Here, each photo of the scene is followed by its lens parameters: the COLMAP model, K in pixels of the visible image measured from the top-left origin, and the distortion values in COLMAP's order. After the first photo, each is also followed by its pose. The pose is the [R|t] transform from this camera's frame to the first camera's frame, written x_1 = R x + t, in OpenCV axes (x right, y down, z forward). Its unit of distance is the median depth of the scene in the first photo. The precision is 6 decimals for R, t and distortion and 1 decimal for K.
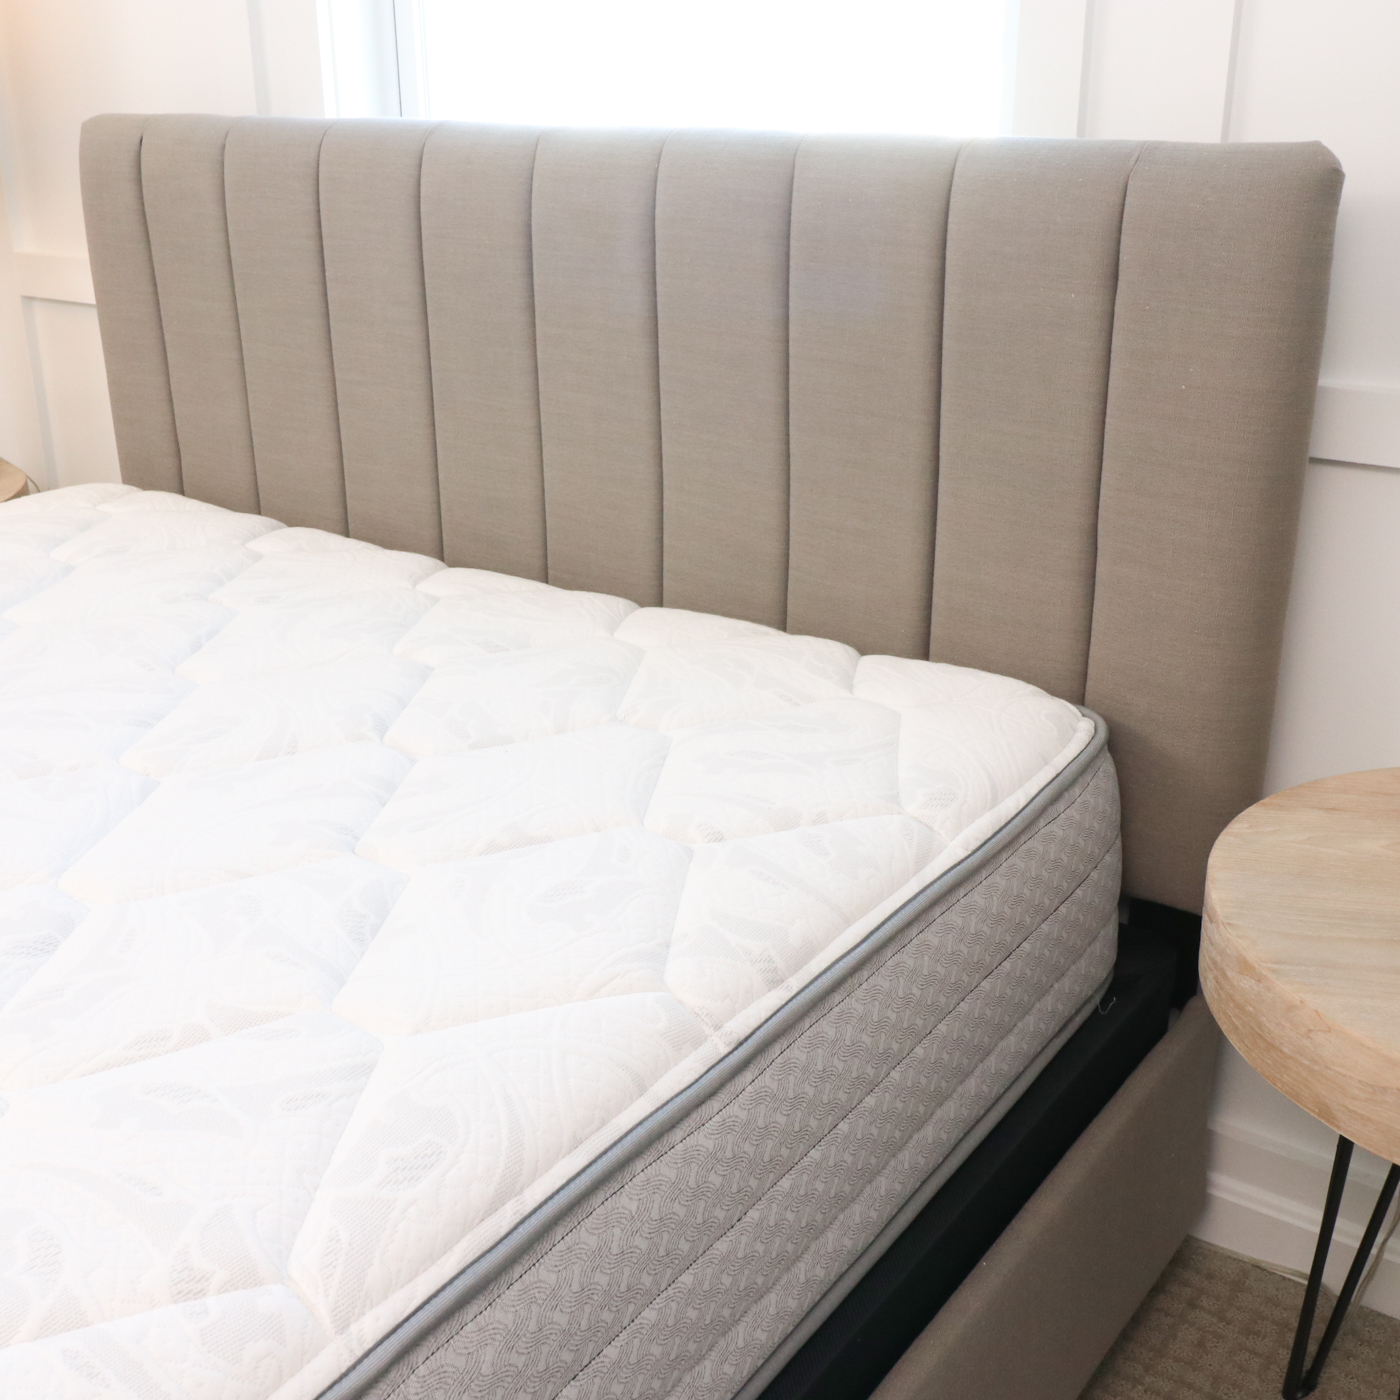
lens RADIAL K [[1613.4, 0, 700.0], [0, 1613.4, 700.0], [0, 0, 1]] dist [0.011300, -0.003533]
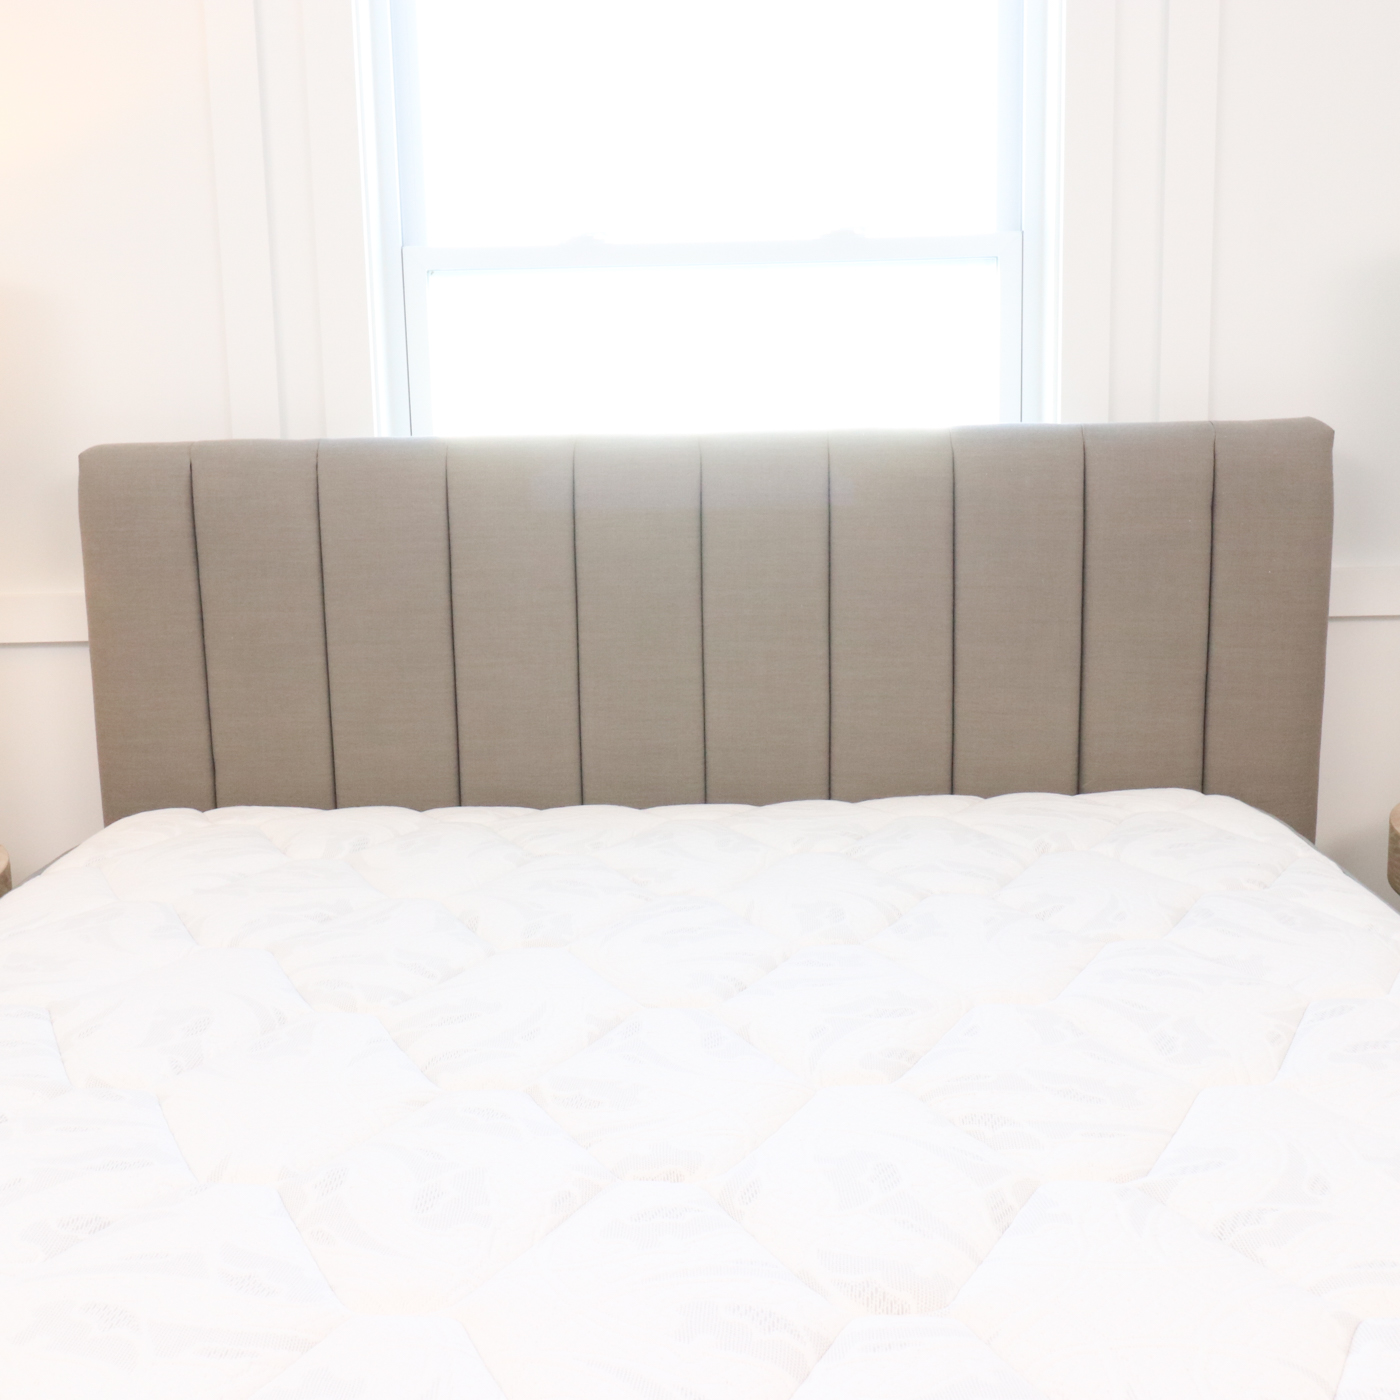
lens RADIAL K [[1613.4, 0, 700.0], [0, 1613.4, 700.0], [0, 0, 1]] dist [0.011300, -0.003533]
pose [[0.832129, -0.124450, 0.540438, -0.761487], [0.223194, 0.967244, -0.120927, -0.010822], [-0.507686, 0.221249, 0.832649, 0.027837]]
